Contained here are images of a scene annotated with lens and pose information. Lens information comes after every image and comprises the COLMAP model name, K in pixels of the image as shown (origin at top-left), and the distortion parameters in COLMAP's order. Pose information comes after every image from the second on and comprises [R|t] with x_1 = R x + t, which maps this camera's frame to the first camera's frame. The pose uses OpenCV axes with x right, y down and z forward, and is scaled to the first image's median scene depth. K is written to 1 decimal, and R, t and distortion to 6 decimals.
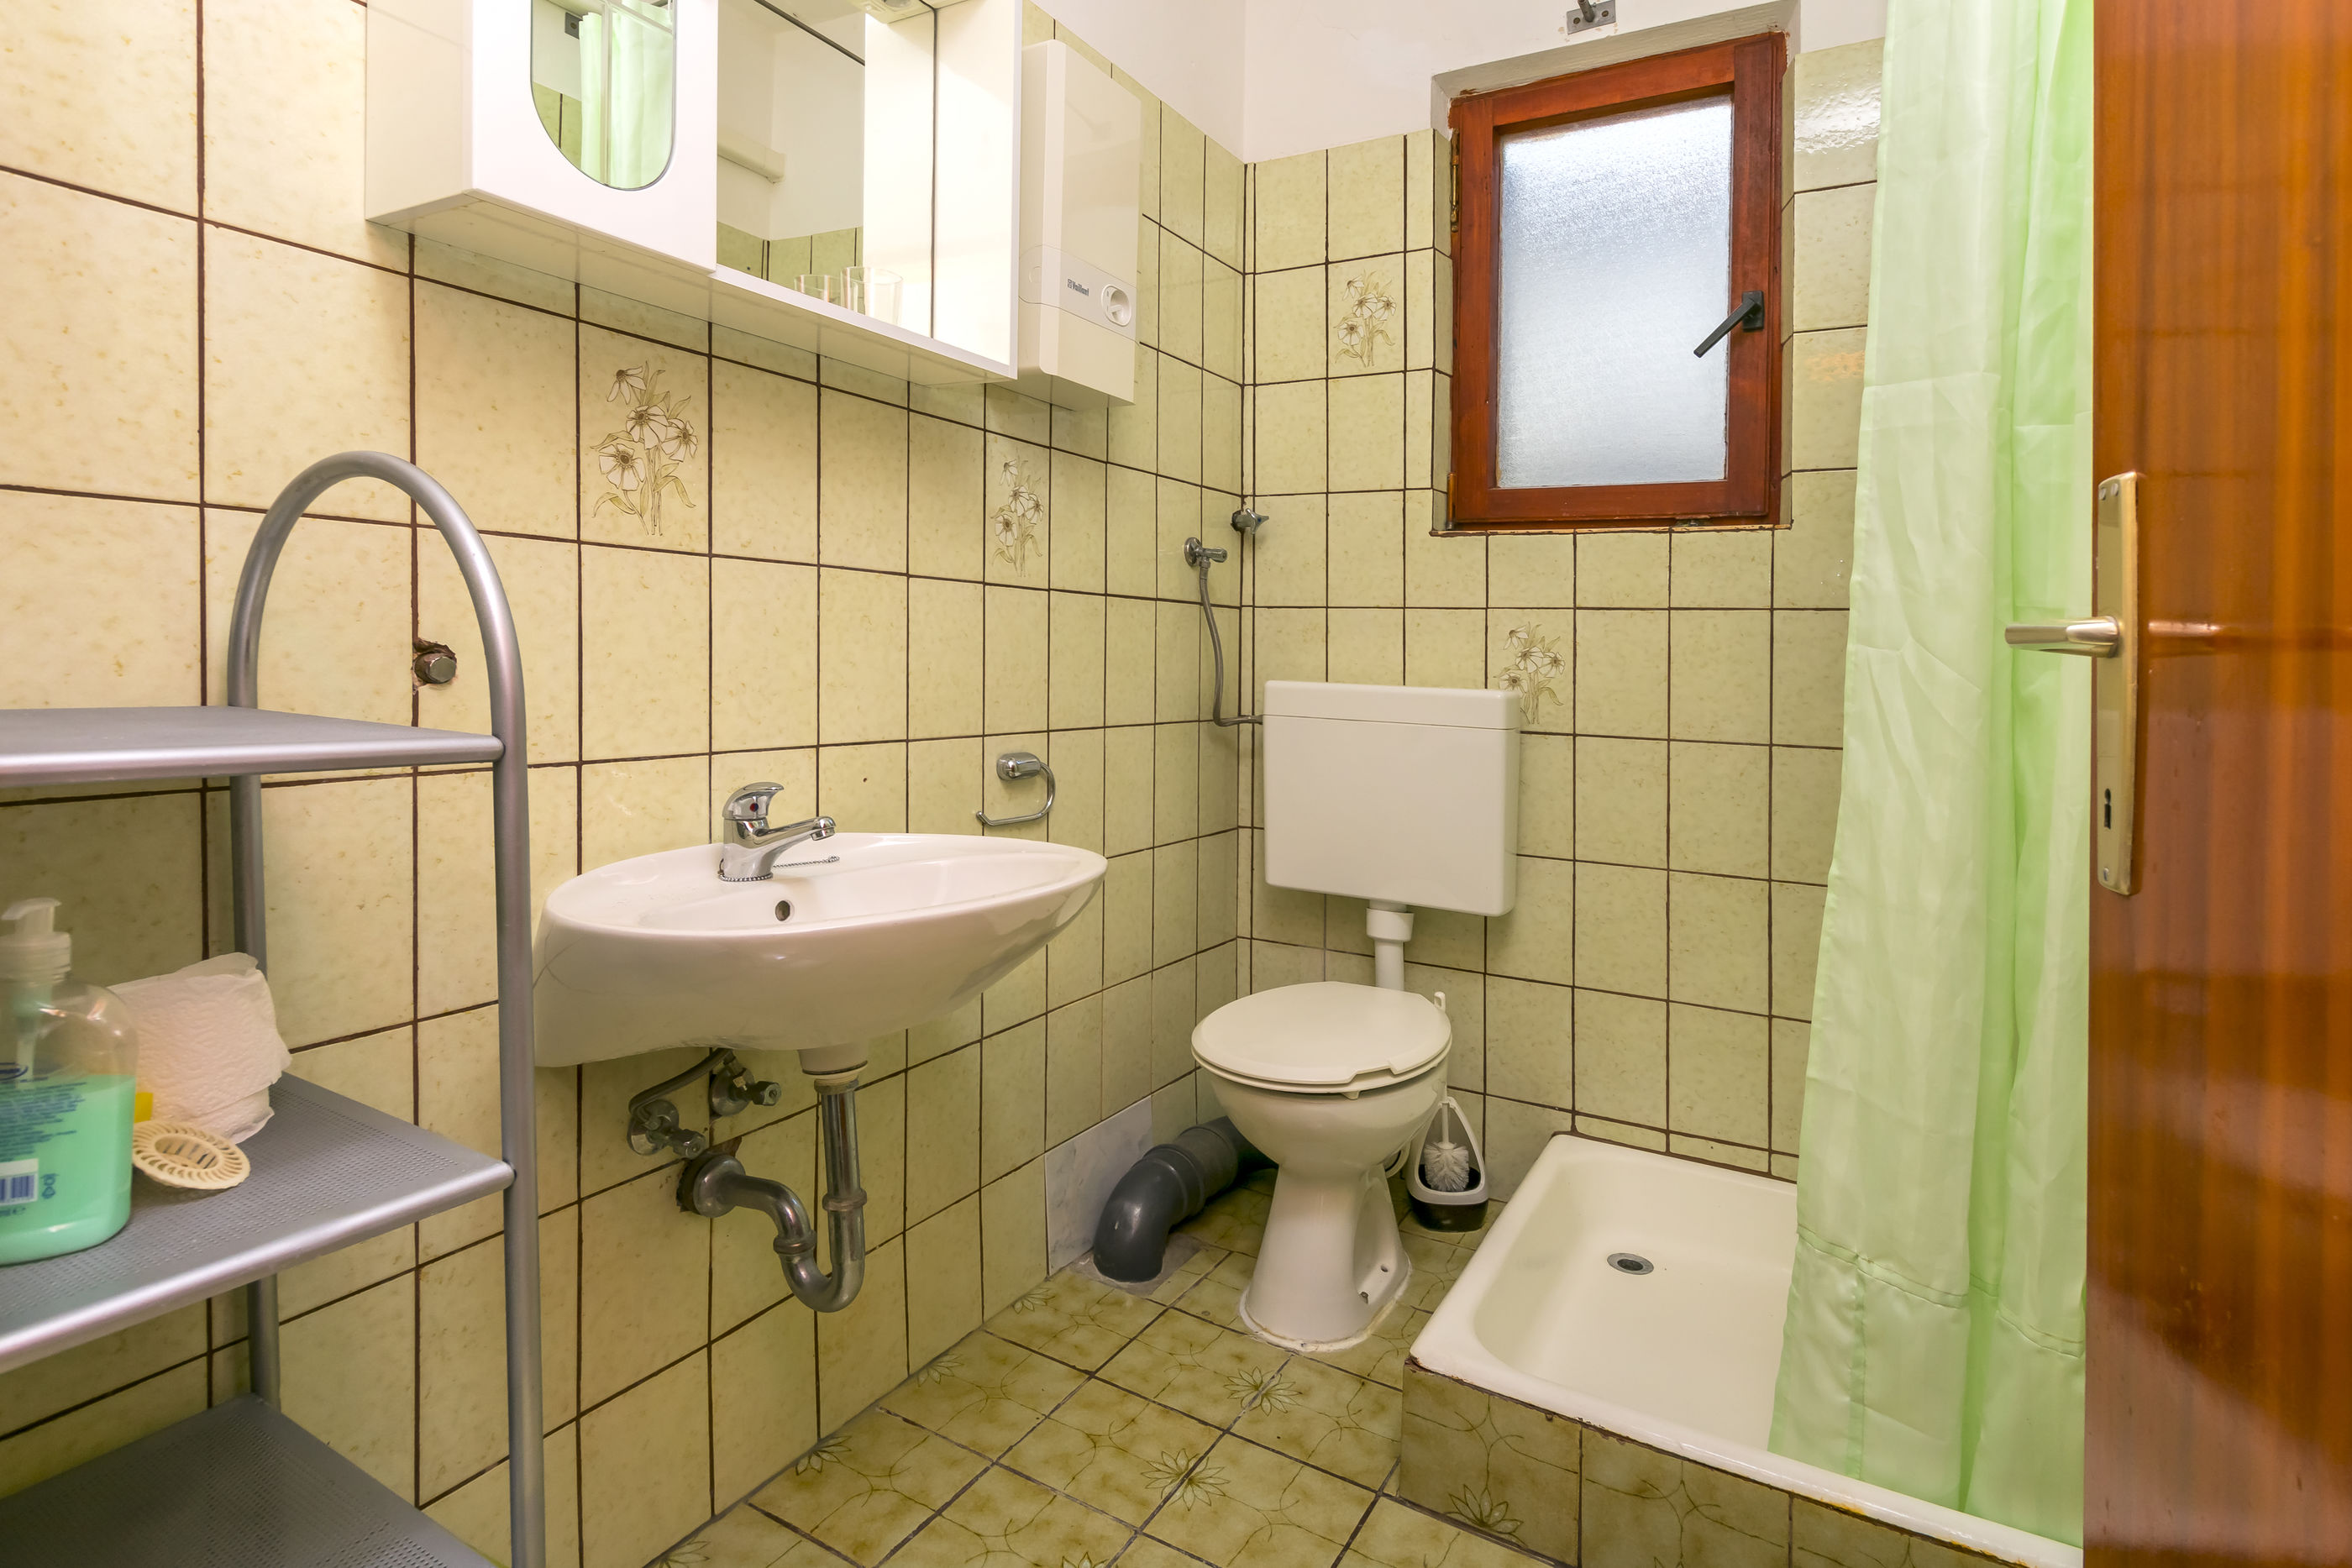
lens RADIAL K [[1262.9, 0, 1186.2], [0, 1262.9, 778.9], [0, 0, 1]] dist [0.005157, -0.003019]
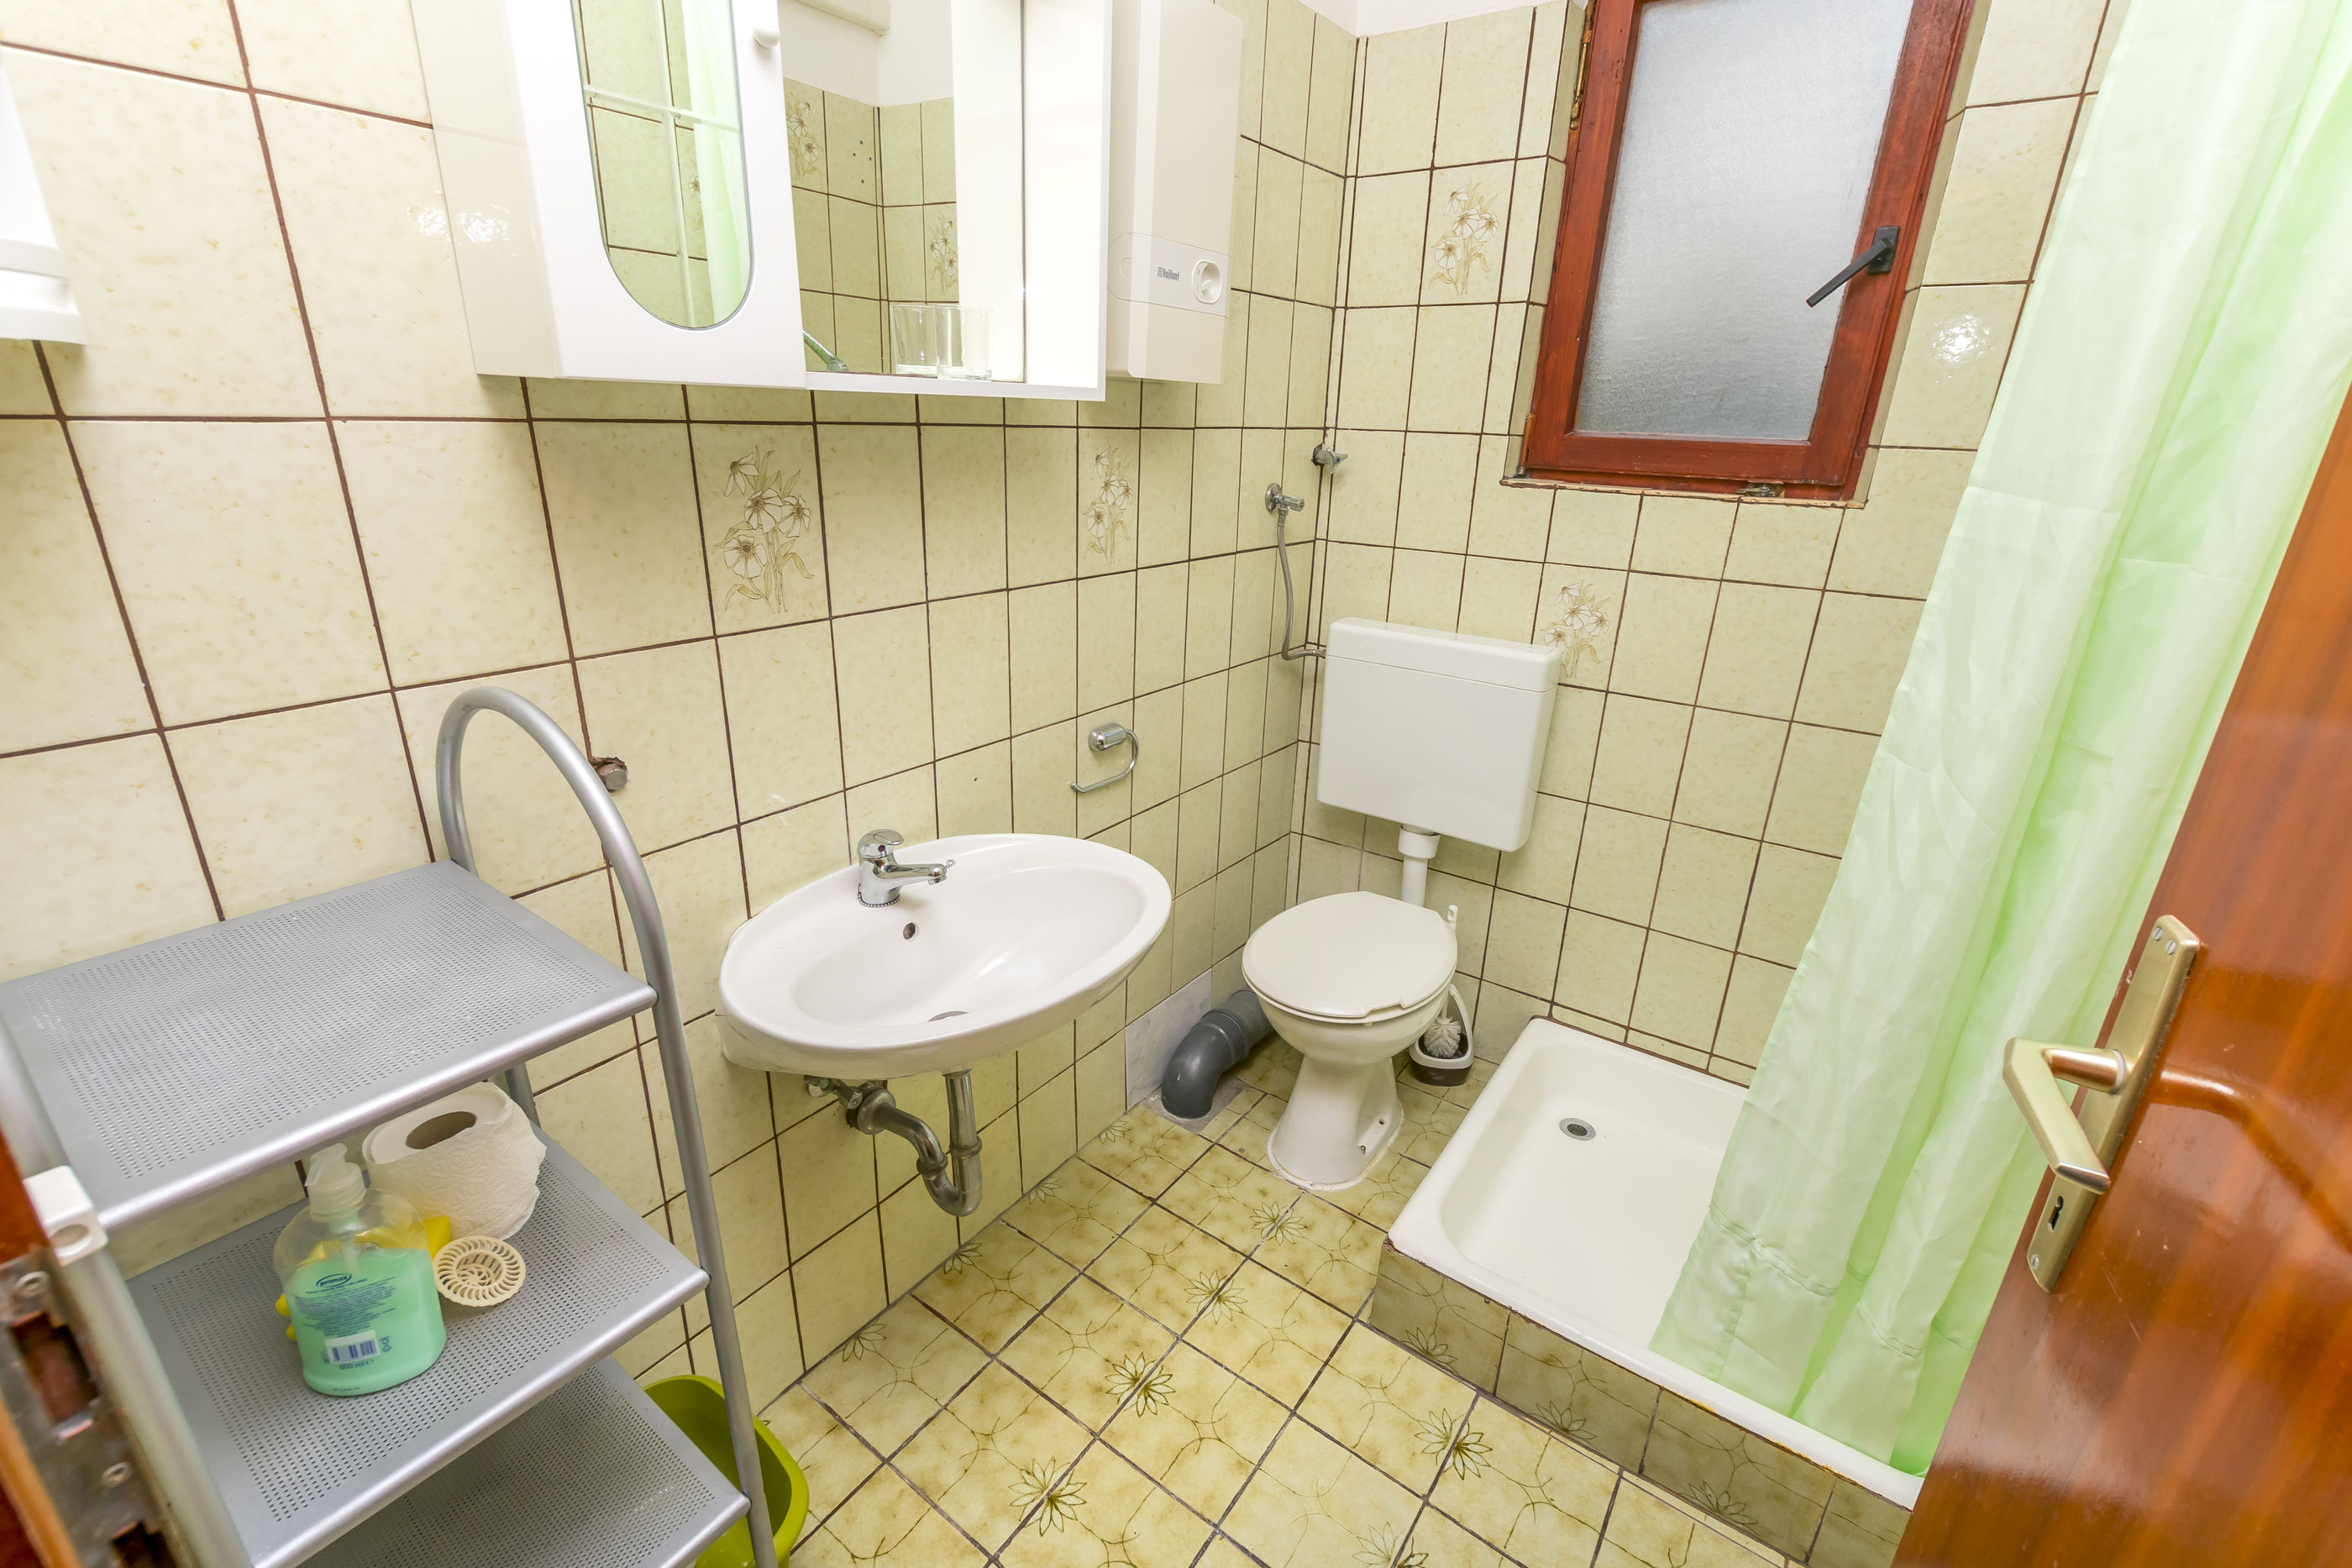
lens RADIAL K [[1016.8, 0, 1163.9], [0, 1016.8, 795.2], [0, 0, 1]] dist [0.007234, -0.002025]
pose [[0.993316, 0.060214, -0.098479, 0.019184], [-0.022823, 0.938767, 0.343796, -0.339302], [0.113150, -0.339250, 0.933866, 0.124039]]
